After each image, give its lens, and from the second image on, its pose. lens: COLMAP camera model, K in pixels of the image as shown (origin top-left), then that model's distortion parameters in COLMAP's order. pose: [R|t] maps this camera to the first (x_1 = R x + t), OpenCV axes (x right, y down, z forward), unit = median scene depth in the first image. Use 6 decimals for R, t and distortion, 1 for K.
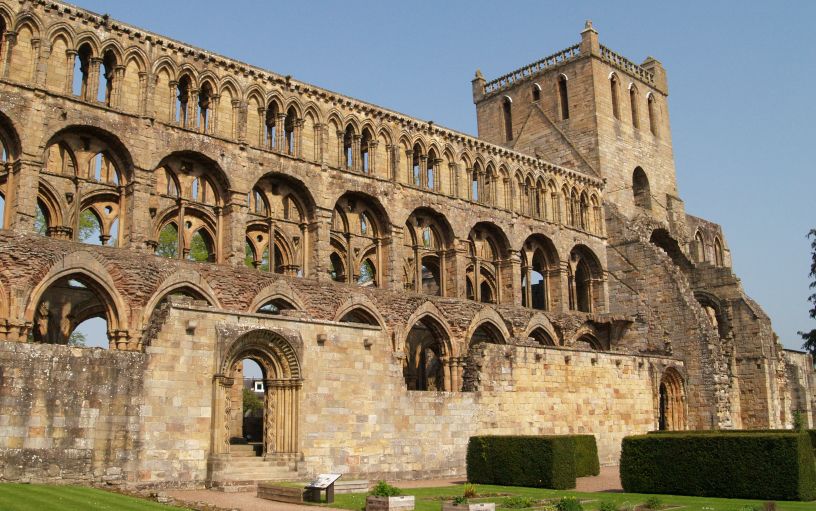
lens RADIAL K [[824.7, 0, 406.9], [0, 824.7, 214.5], [0, 0, 1]] dist [-0.104413, -0.000478]
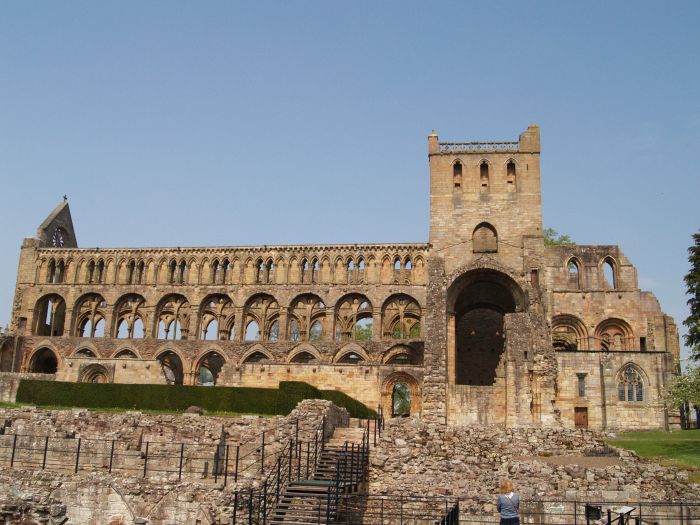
lens RADIAL K [[707.9, 0, 350.7], [0, 707.9, 268.7], [0, 0, 1]] dist [-0.111790, 0.023650]
pose [[0.619804, -0.180633, -0.763685, 1.418371], [0.158816, 0.981884, -0.103349, 0.138256], [0.768518, -0.057229, 0.637263, 0.159211]]
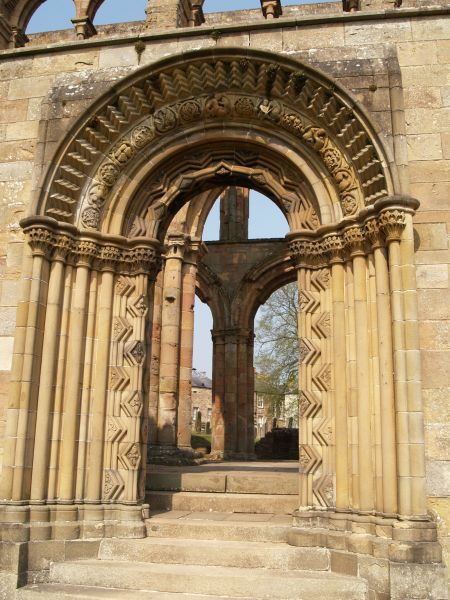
lens RADIAL K [[606.8, 0, 221.4], [0, 606.8, 301.5], [0, 0, 1]] dist [-0.111790, 0.023650]
pose [[0.603903, -0.169734, -0.778776, -0.021174], [0.180304, 0.980827, -0.073954, 0.163557], [0.776397, -0.095756, 0.622928, 0.598192]]
